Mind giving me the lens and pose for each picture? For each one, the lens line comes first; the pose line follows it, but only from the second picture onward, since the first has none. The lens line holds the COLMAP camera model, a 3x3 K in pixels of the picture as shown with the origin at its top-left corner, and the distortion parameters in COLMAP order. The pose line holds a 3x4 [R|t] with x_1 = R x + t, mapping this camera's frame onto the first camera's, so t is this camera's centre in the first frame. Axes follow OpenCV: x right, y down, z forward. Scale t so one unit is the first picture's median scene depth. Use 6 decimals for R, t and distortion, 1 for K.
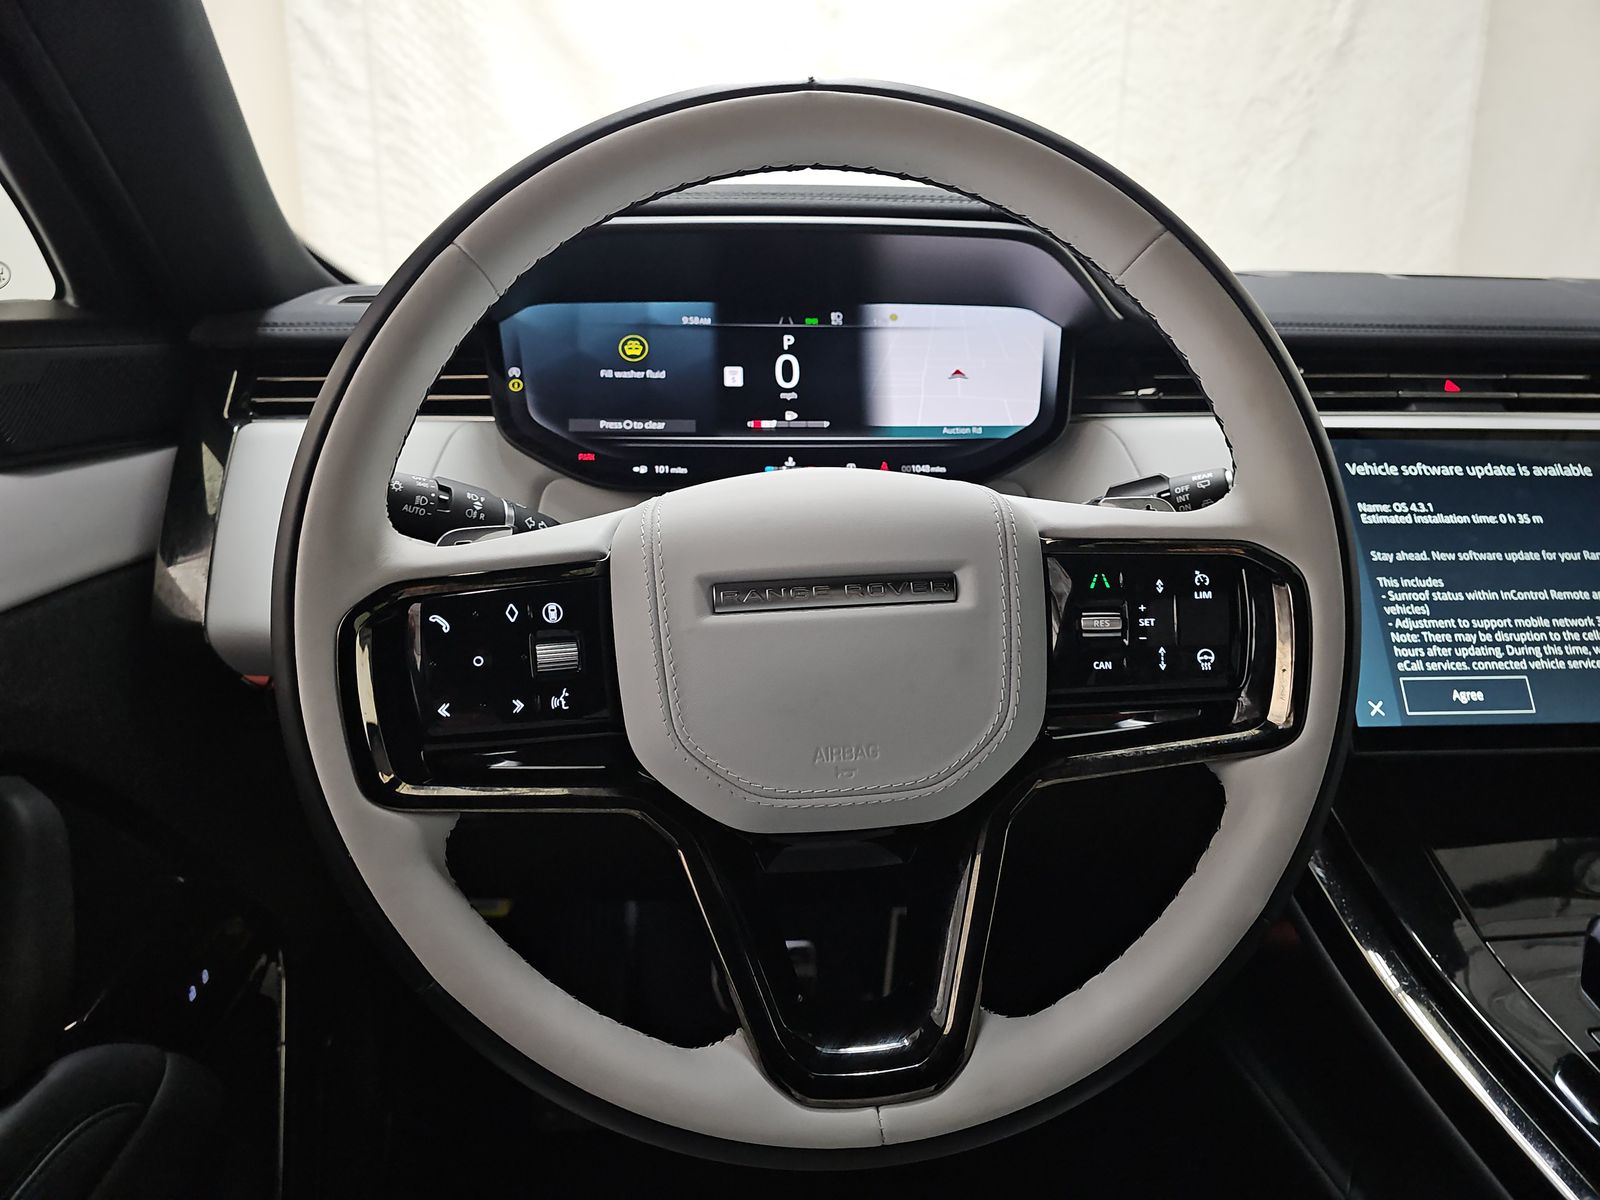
lens RADIAL K [[1071.5, 0, 802.6], [0, 1071.5, 605.7], [0, 0, 1]] dist [0.038097, -0.027502]
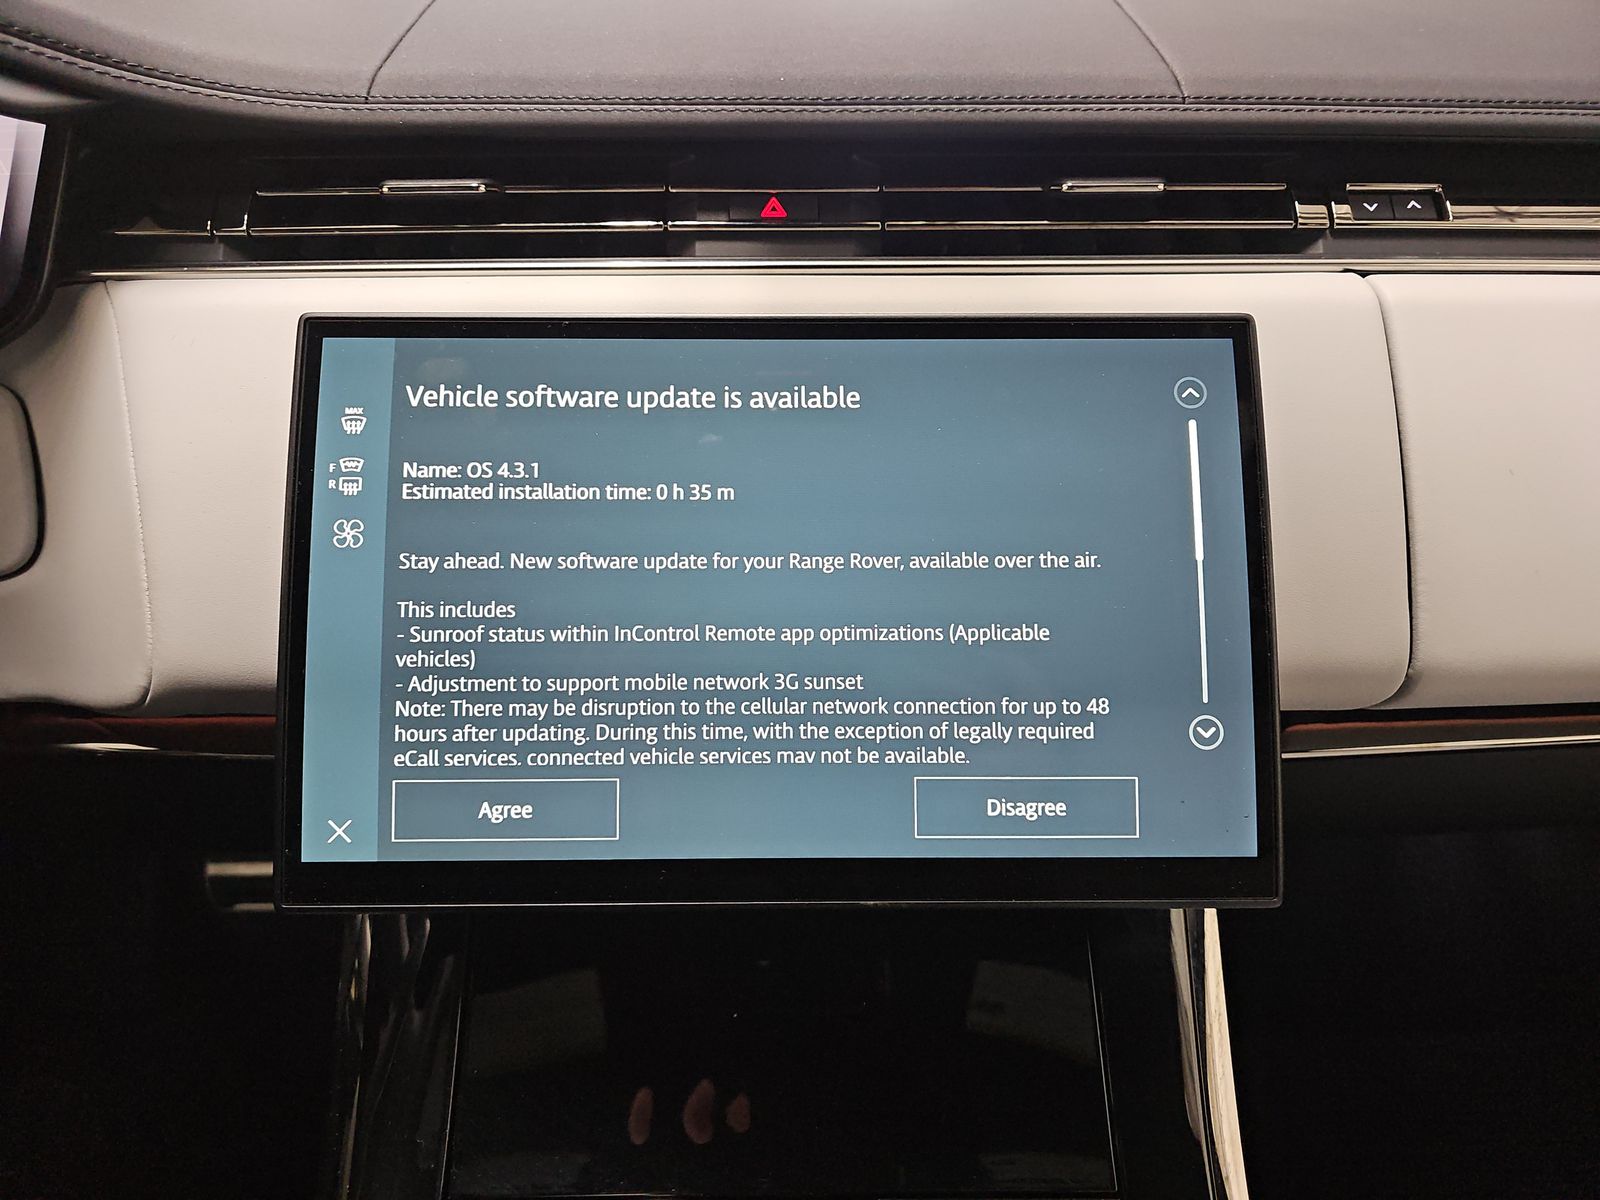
lens RADIAL K [[1071.5, 0, 798.7], [0, 1071.5, 592.7], [0, 0, 1]] dist [0.038097, -0.027502]
pose [[0.996325, 0.032966, -0.079053, 0.800149], [-0.010383, 0.962644, 0.270572, -0.192403], [0.085019, -0.268757, 0.959448, 0.460987]]
